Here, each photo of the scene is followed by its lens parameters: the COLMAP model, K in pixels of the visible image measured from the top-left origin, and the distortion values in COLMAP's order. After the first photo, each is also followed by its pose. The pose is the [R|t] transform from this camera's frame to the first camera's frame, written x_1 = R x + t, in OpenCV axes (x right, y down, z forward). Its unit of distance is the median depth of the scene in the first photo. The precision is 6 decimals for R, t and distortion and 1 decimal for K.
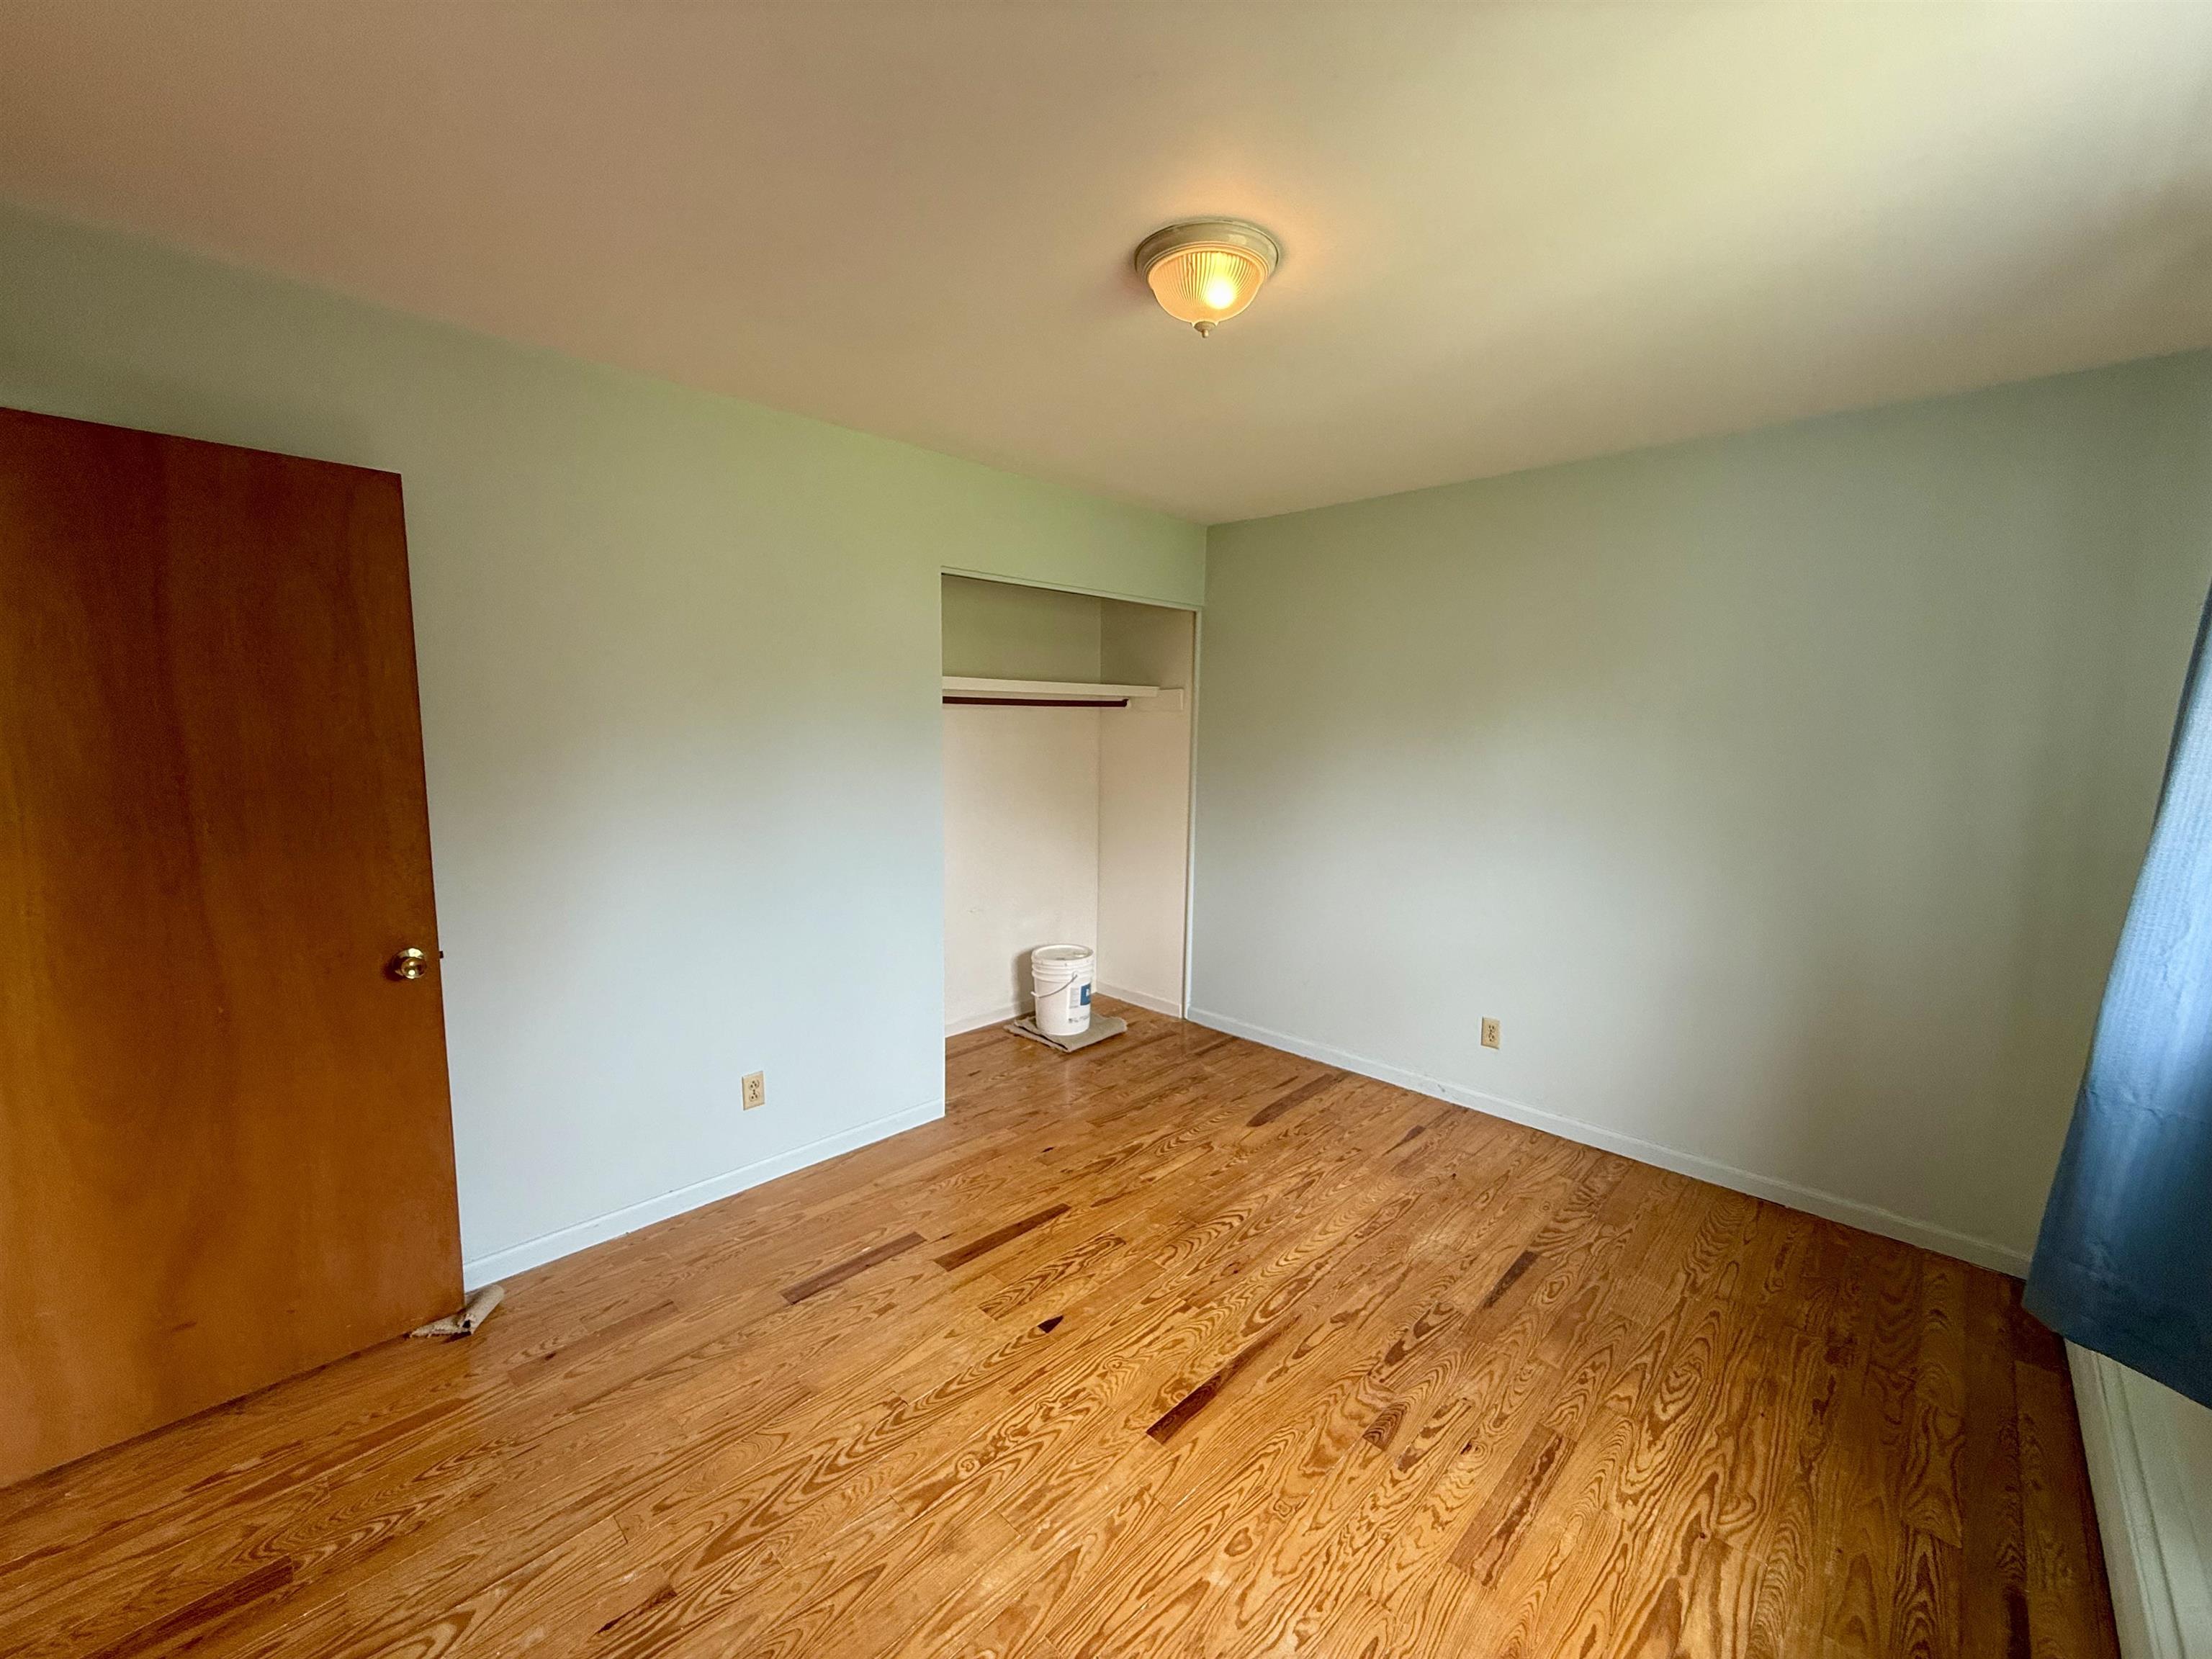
lens RADIAL K [[882.6, 0, 1099.3], [0, 882.6, 821.1], [0, 0, 1]] dist [-0.001080, 0.001182]
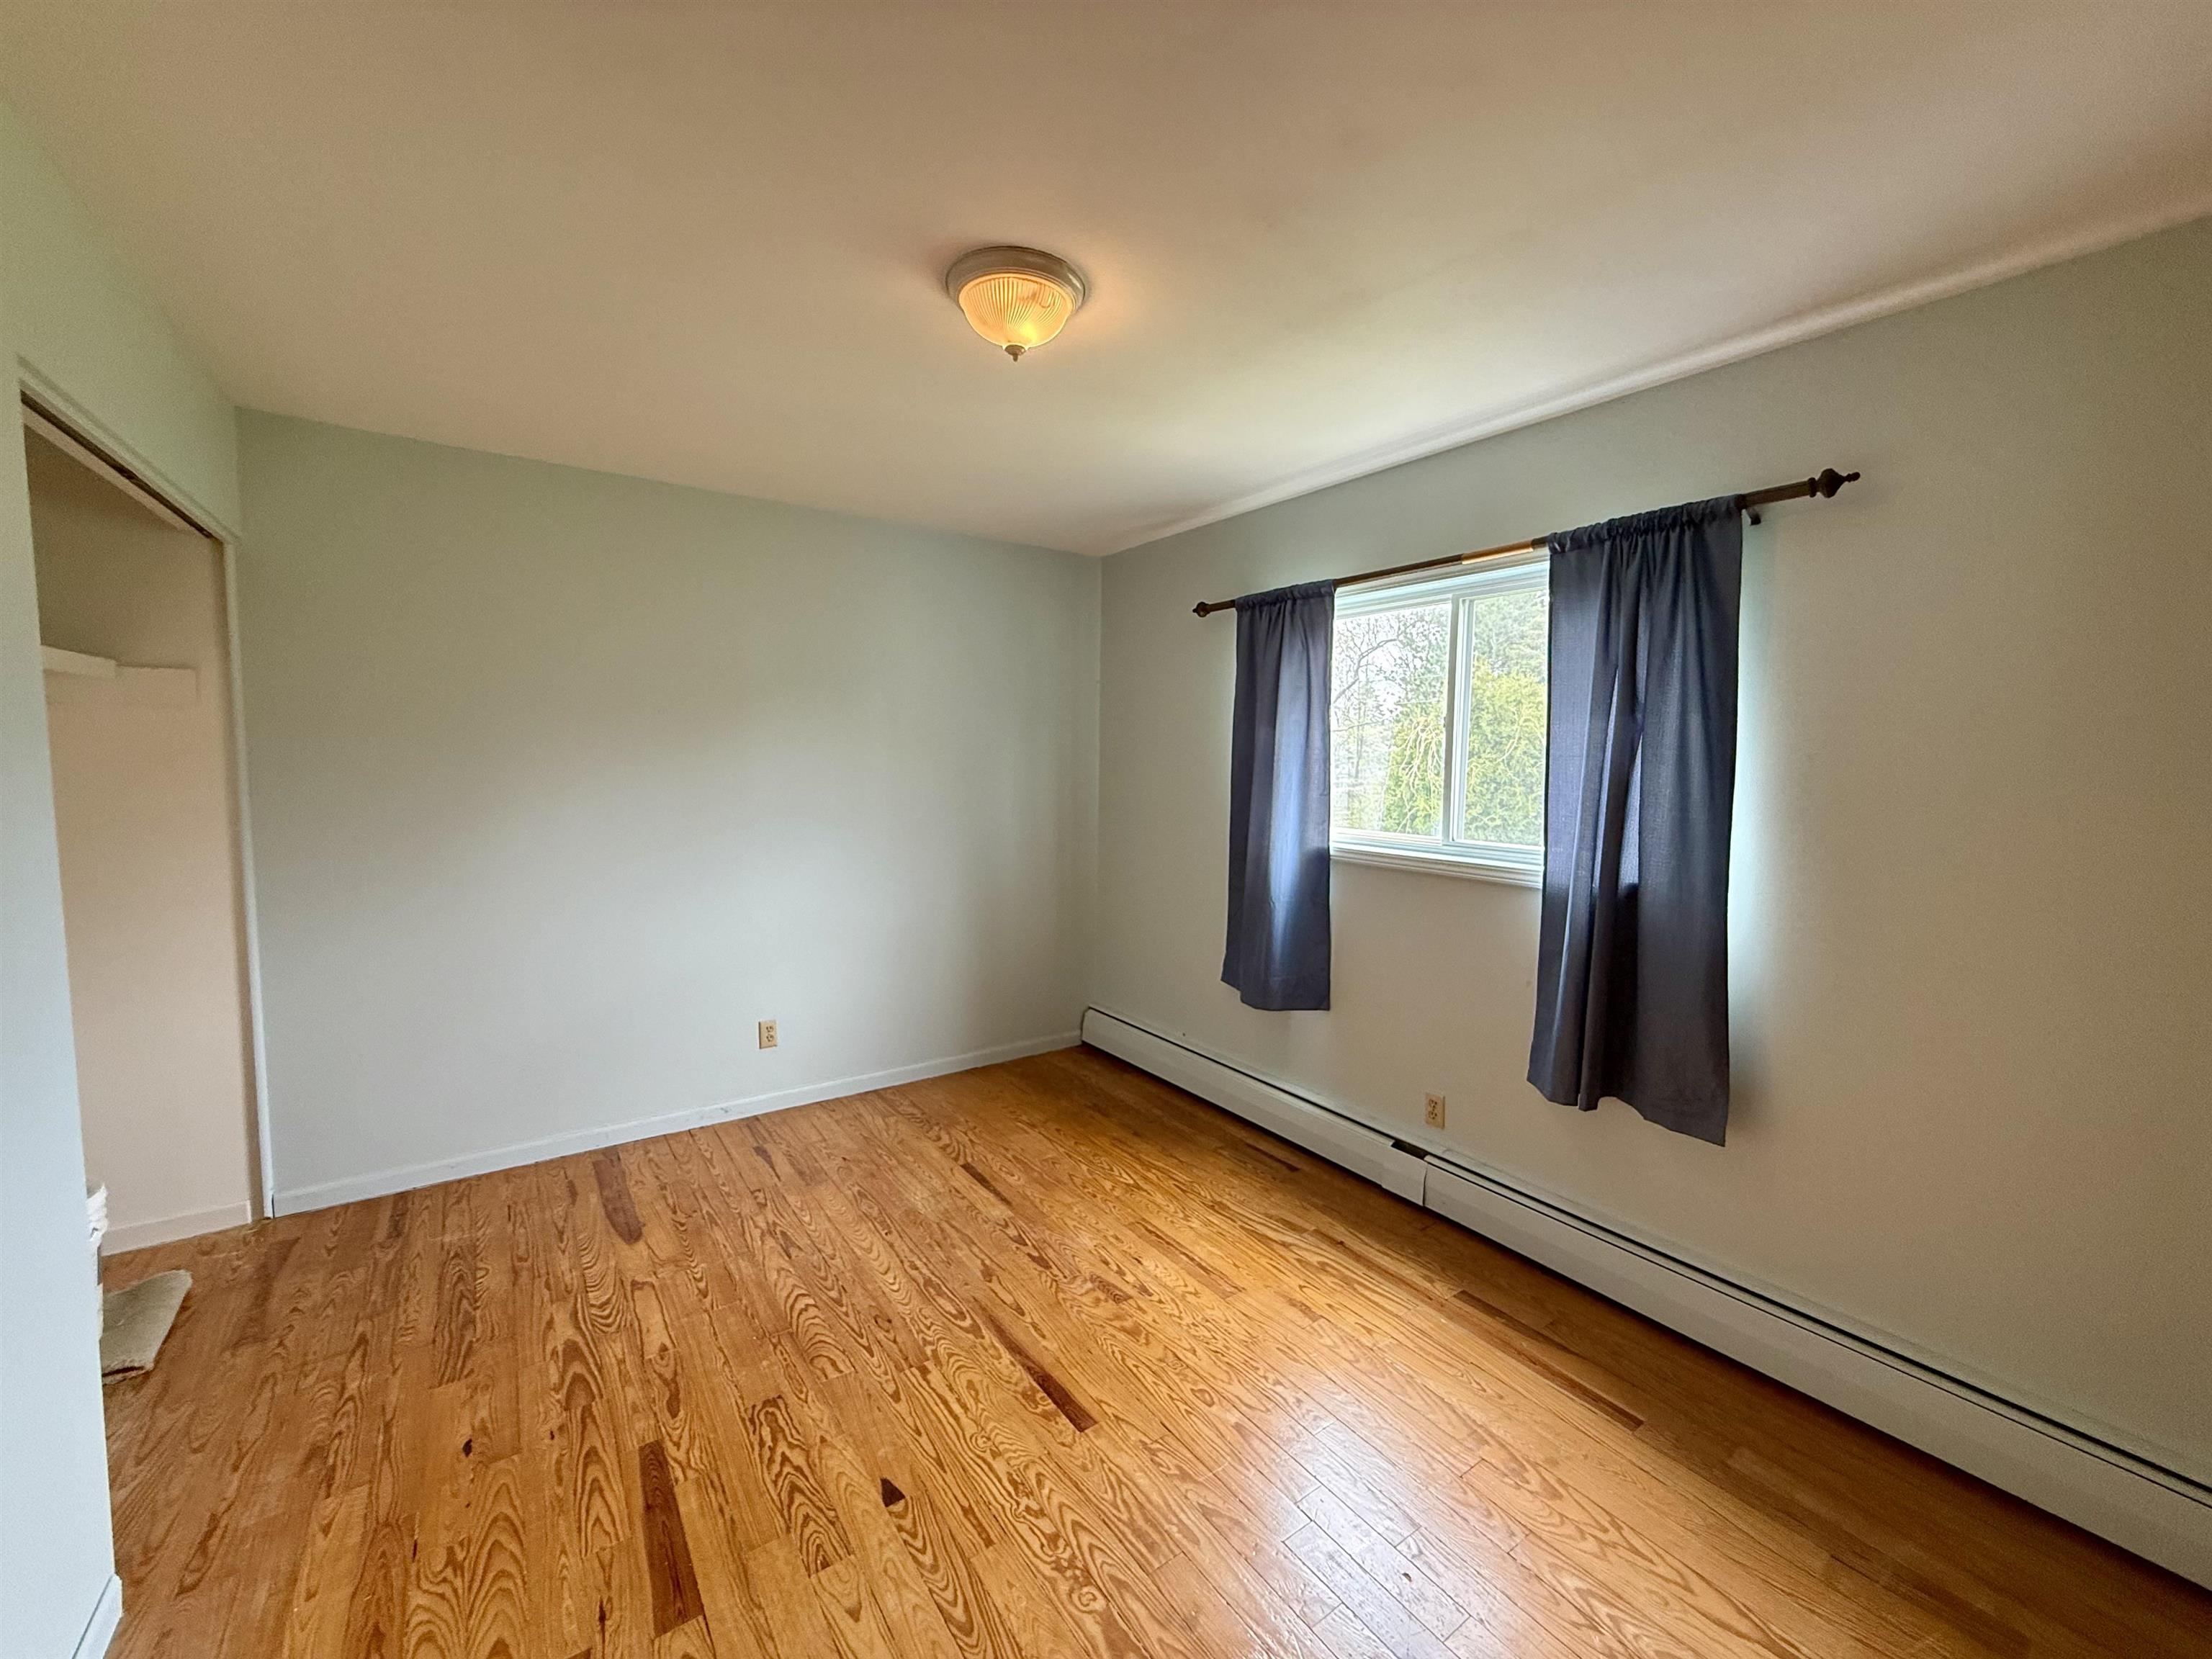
lens RADIAL K [[882.6, 0, 1102.6], [0, 882.6, 825.2], [0, 0, 1]] dist [-0.001080, 0.001182]
pose [[0.173986, -0.087189, 0.980881, -0.676760], [0.094623, 0.992944, 0.071478, -0.058007], [-0.980192, 0.080378, 0.181008, 0.562967]]
